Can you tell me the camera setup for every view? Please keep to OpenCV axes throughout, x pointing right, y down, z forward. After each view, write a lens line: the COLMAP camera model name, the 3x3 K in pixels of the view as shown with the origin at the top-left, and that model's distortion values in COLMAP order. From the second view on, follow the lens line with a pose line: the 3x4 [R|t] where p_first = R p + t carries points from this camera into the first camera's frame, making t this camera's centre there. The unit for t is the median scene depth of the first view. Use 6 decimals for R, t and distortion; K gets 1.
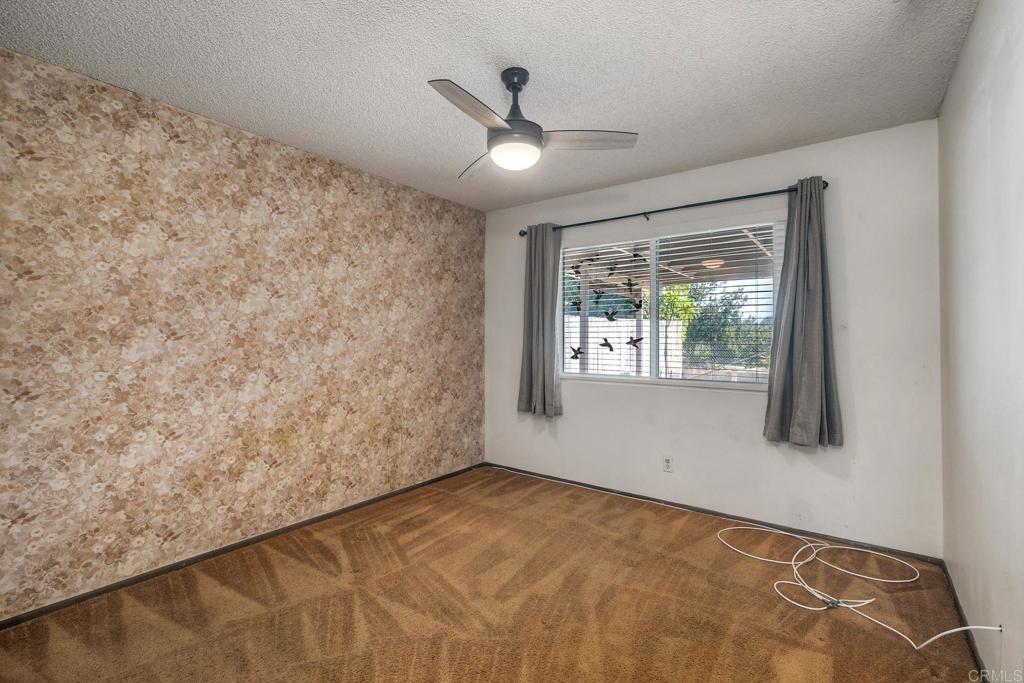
lens RADIAL K [[496.1, 0, 514.8], [0, 496.1, 336.5], [0, 0, 1]] dist [0.011907, 0.000350]
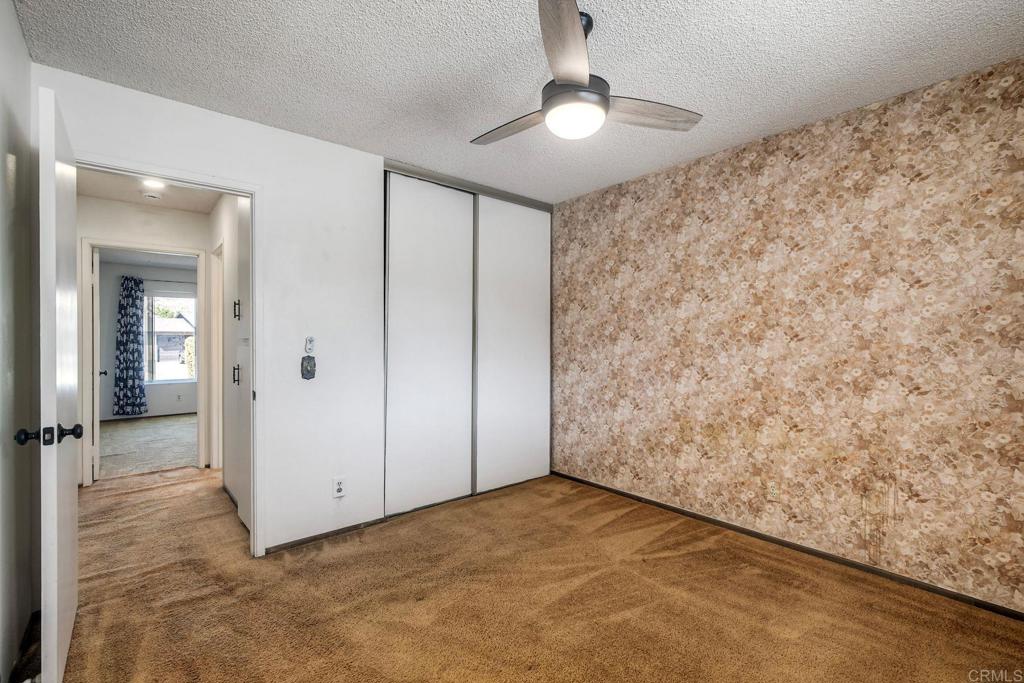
lens RADIAL K [[453.9, 0, 509.6], [0, 453.9, 343.7], [0, 0, 1]] dist [0.003995, 0.000431]
pose [[-0.252422, 0.004912, -0.967605, 0.526341], [0.005117, 0.999980, 0.003742, 0.006684], [0.967604, -0.004006, -0.252442, 0.757487]]
